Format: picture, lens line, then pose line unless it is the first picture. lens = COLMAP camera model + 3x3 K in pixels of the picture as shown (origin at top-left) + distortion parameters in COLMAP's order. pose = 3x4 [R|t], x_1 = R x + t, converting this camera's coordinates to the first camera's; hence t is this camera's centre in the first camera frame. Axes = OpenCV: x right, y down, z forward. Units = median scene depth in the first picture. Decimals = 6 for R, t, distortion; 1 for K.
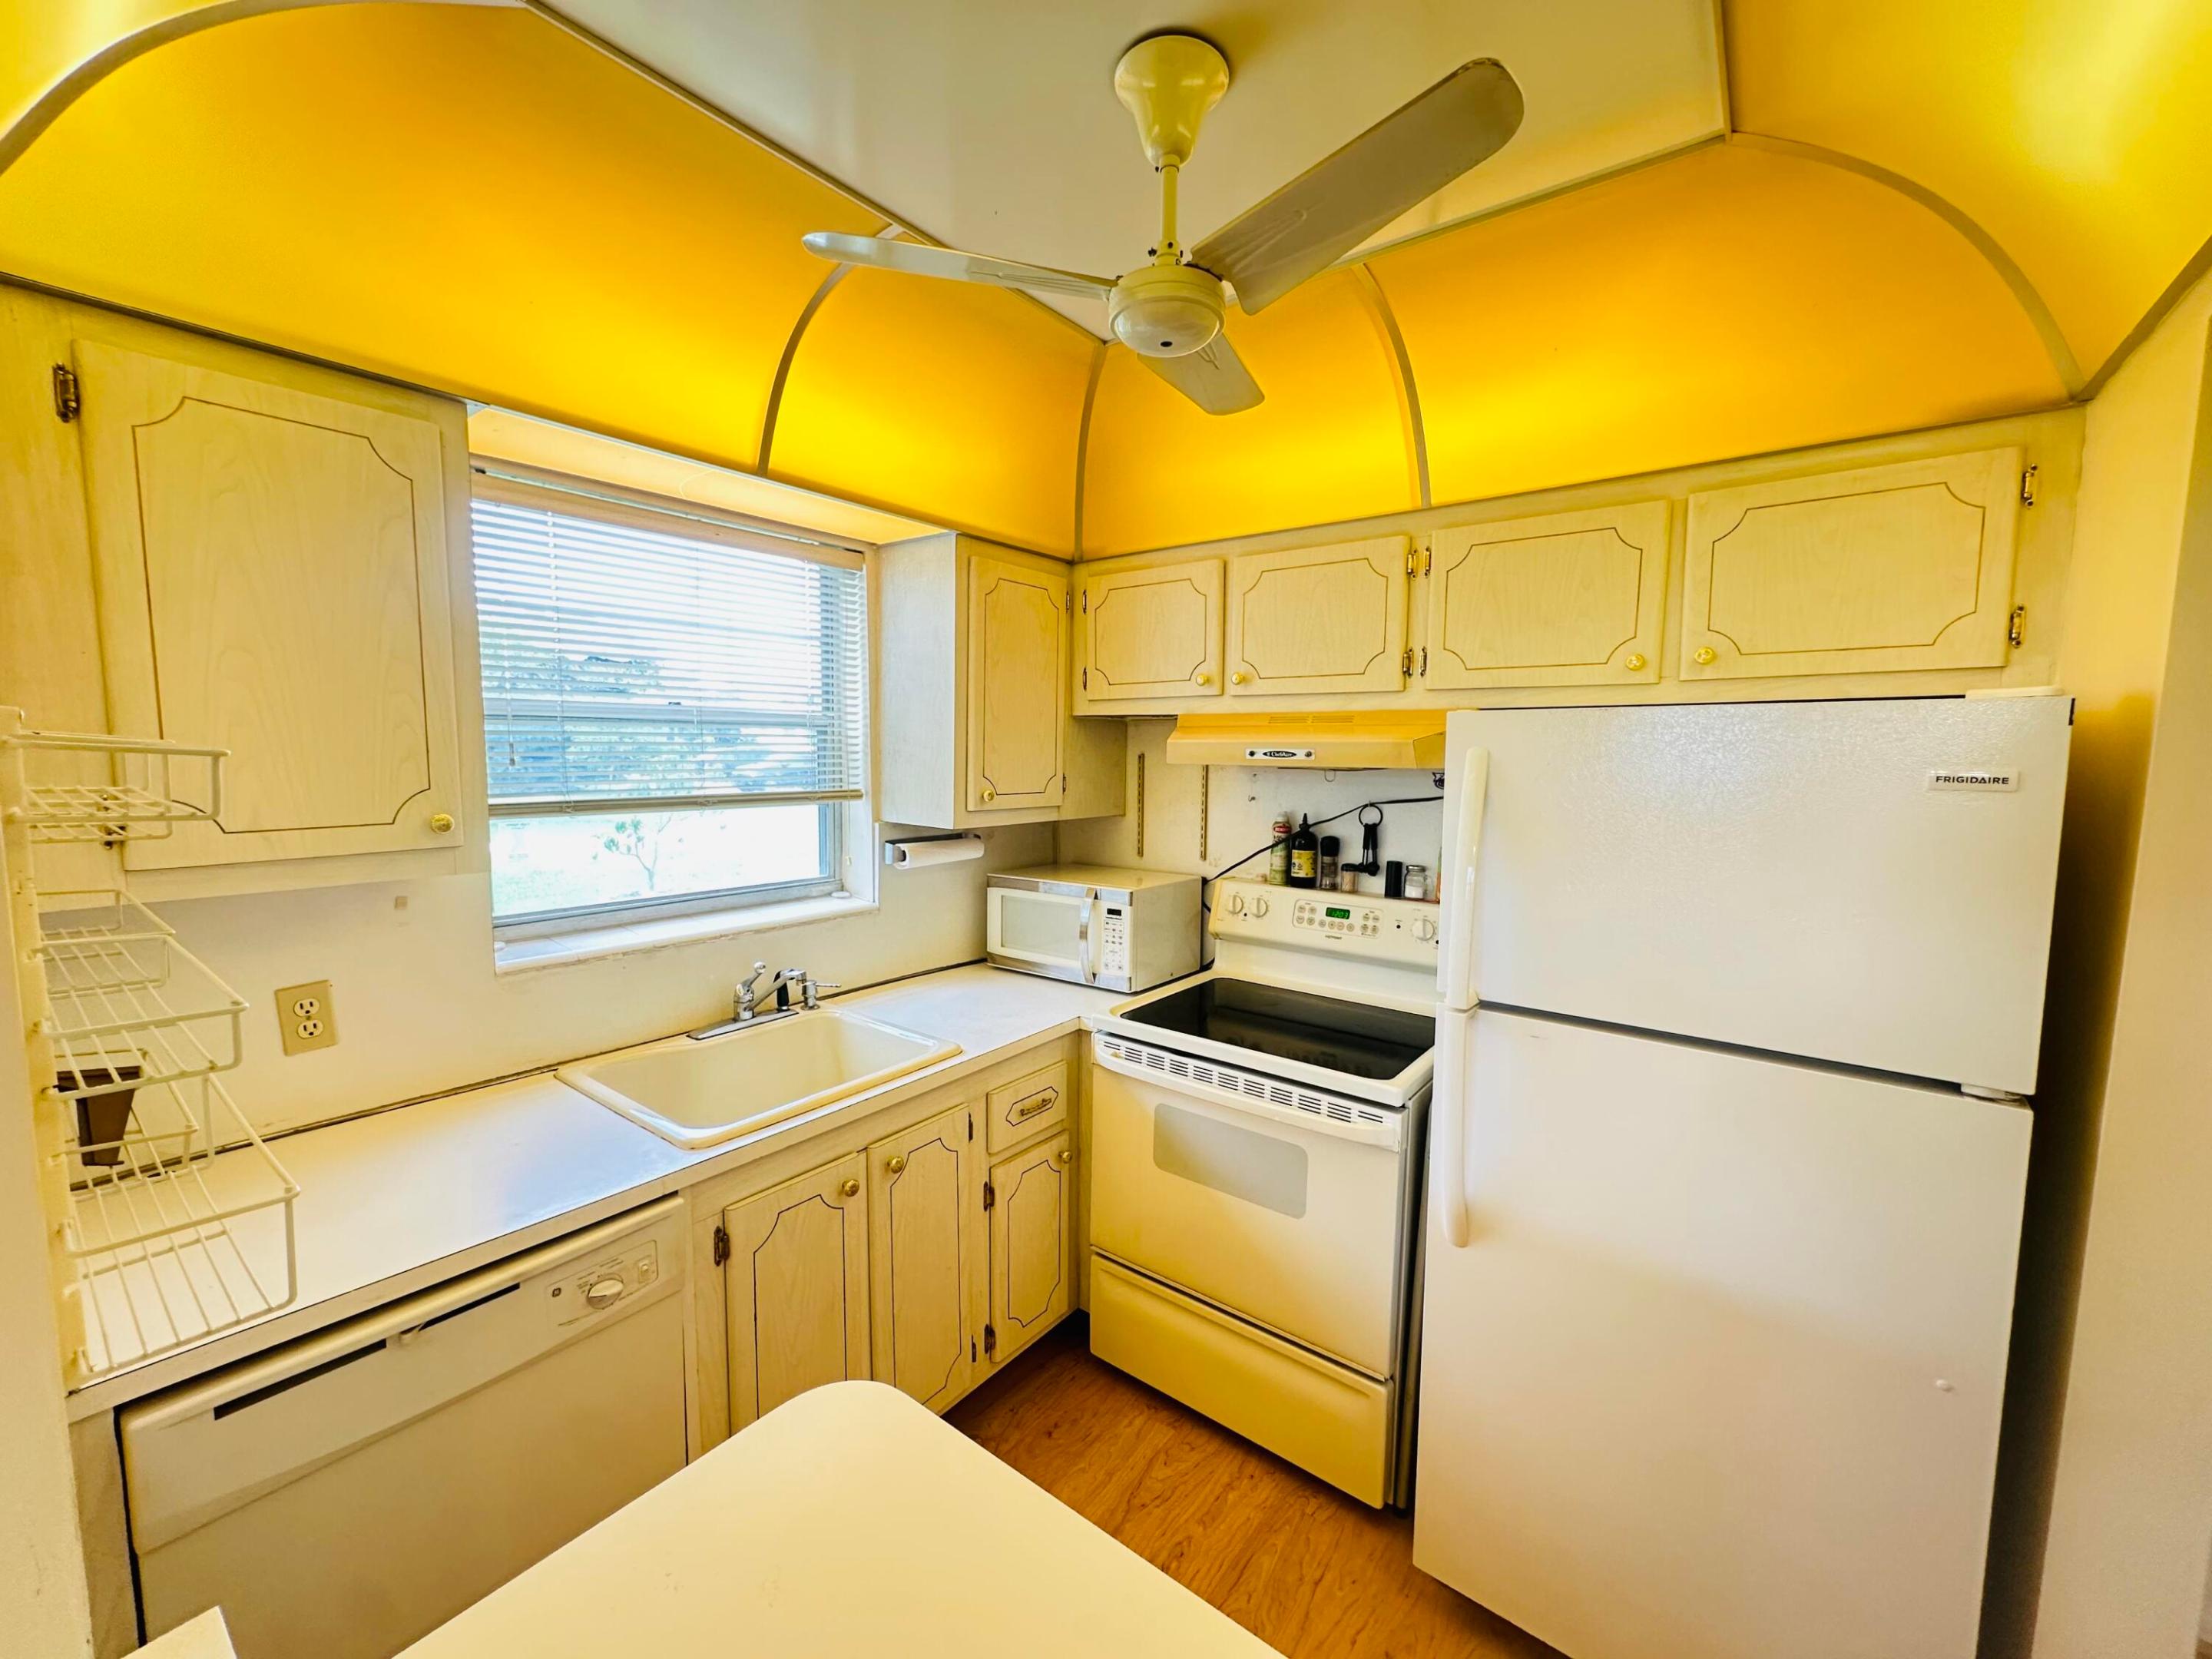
lens RADIAL K [[886.4, 0, 1106.0], [0, 886.4, 829.5], [0, 0, 1]] dist [-0.000070, 0.000052]
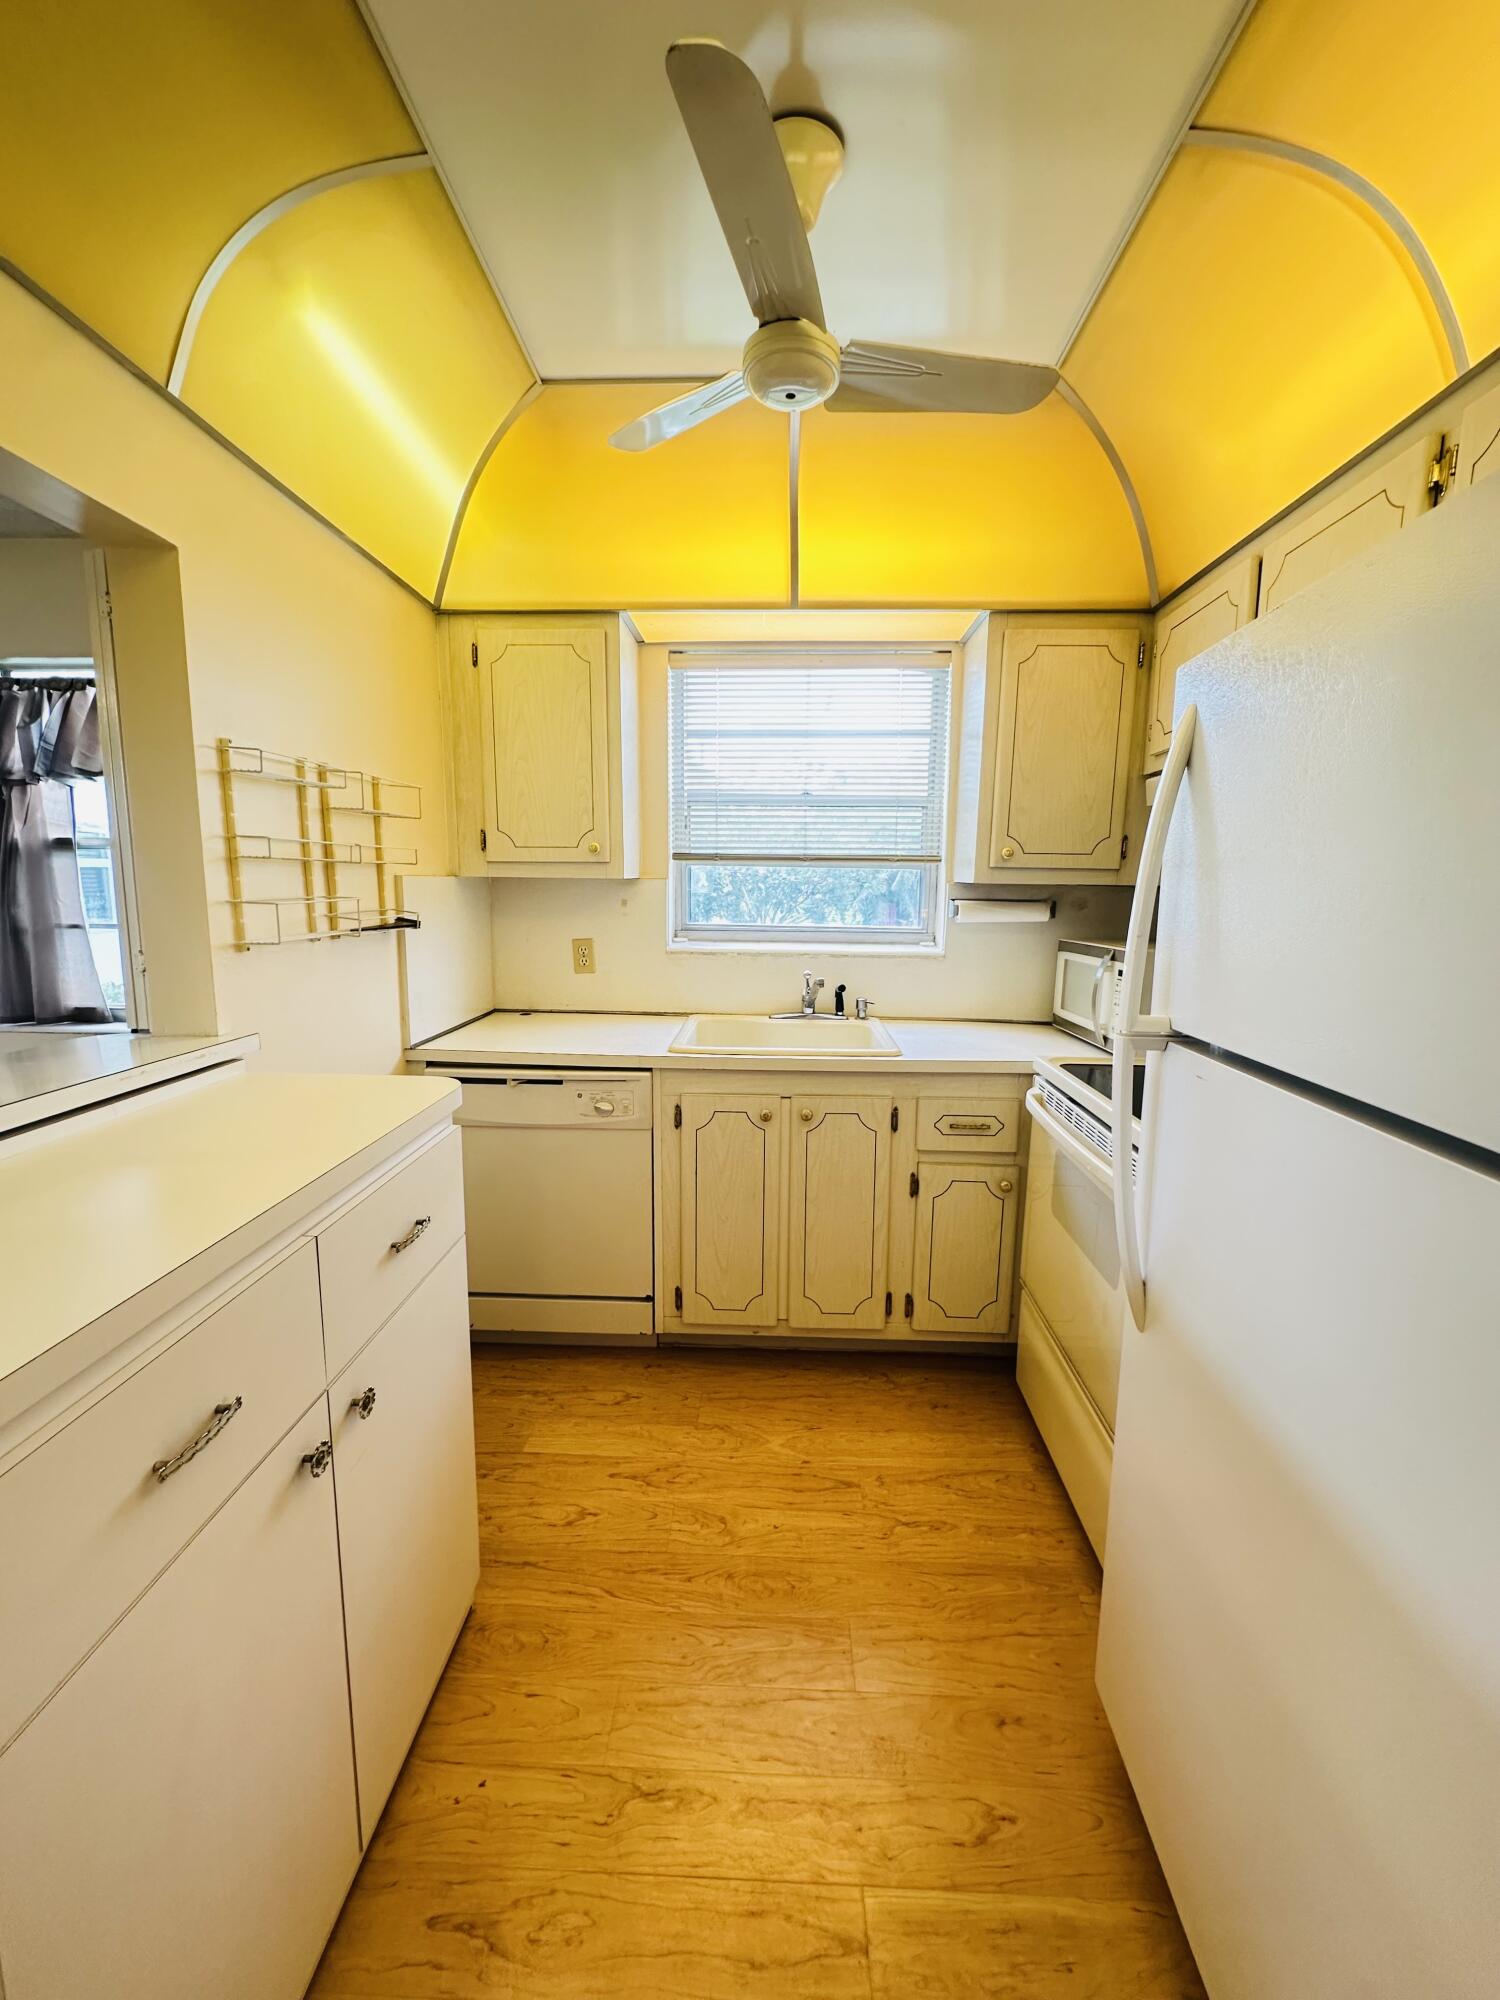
lens RADIAL K [[801.4, 0, 750.0], [0, 801.4, 1000.0], [0, 0, 1]] dist [-0.000070, 0.000052]
pose [[0.572568, 0.112357, -0.812121, 0.626360], [-0.083064, 0.993418, 0.078877, 0.111739], [0.815638, 0.022295, 0.578132, 0.218636]]
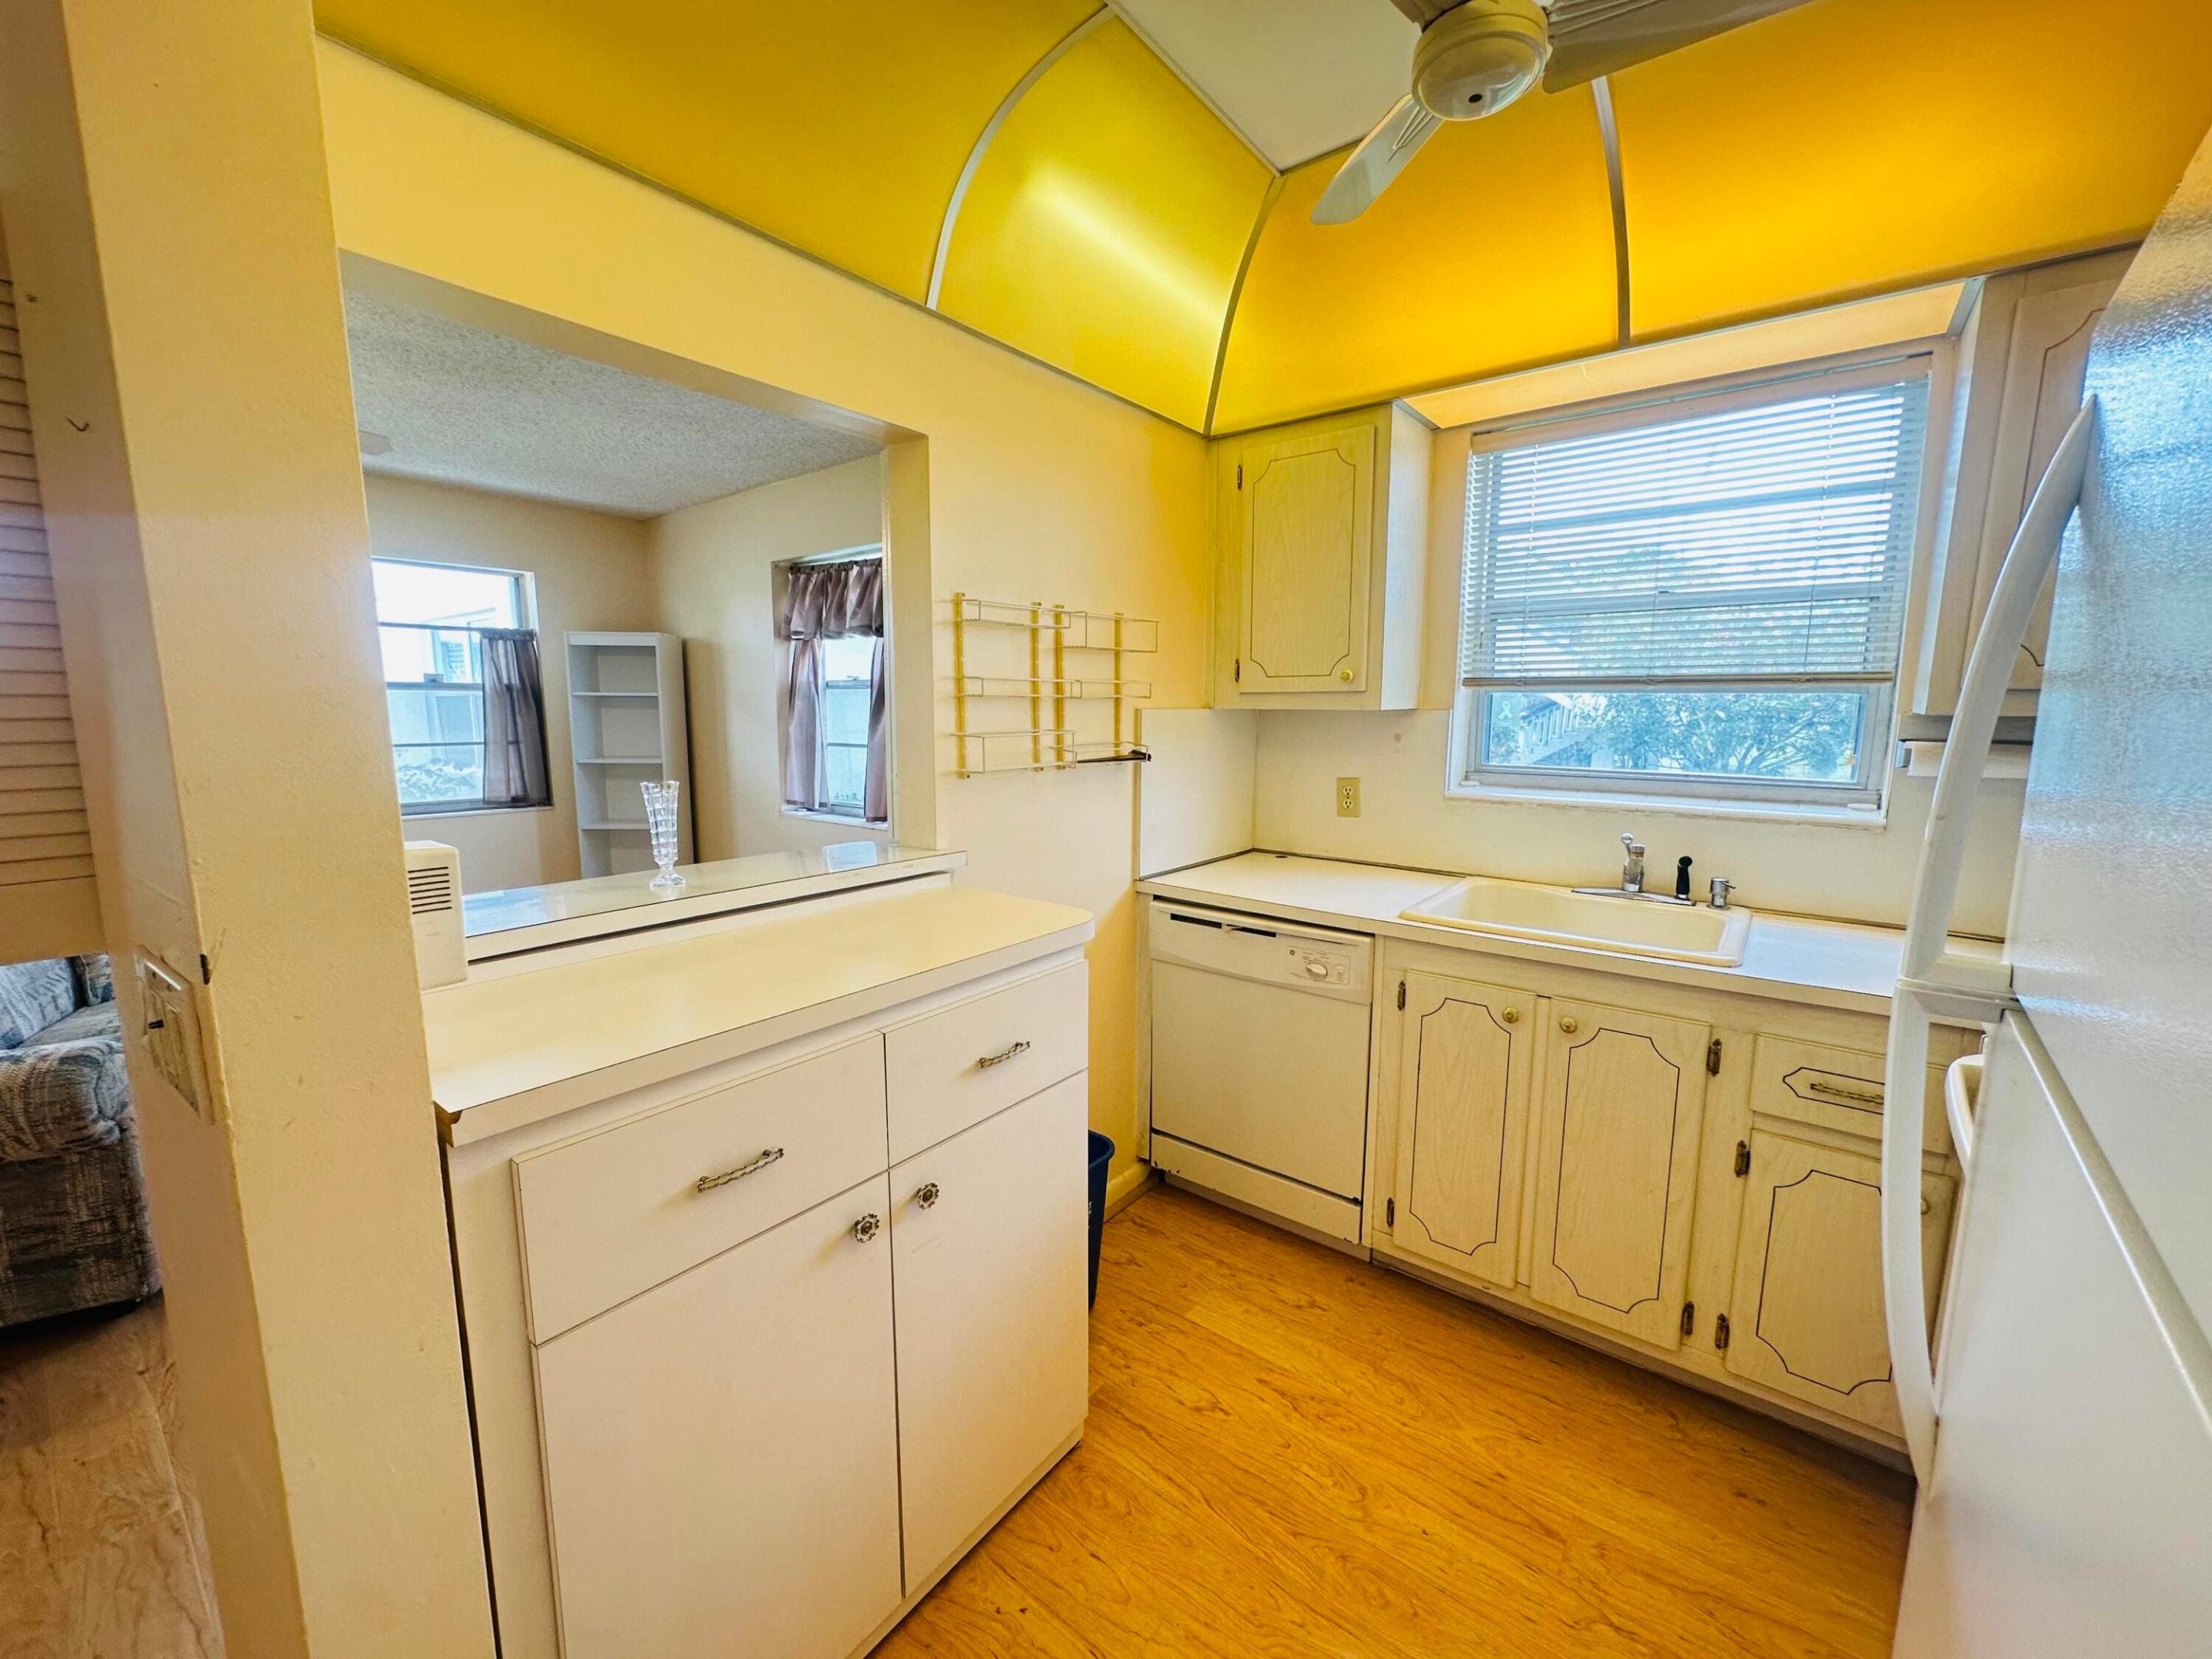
lens RADIAL K [[886.4, 0, 1106.0], [0, 886.4, 829.5], [0, 0, 1]] dist [-0.000070, 0.000052]
pose [[-0.016270, 0.126677, -0.991811, 0.683965], [-0.101314, 0.986628, 0.127677, 0.081537], [0.994721, 0.102562, -0.003218, 0.434109]]
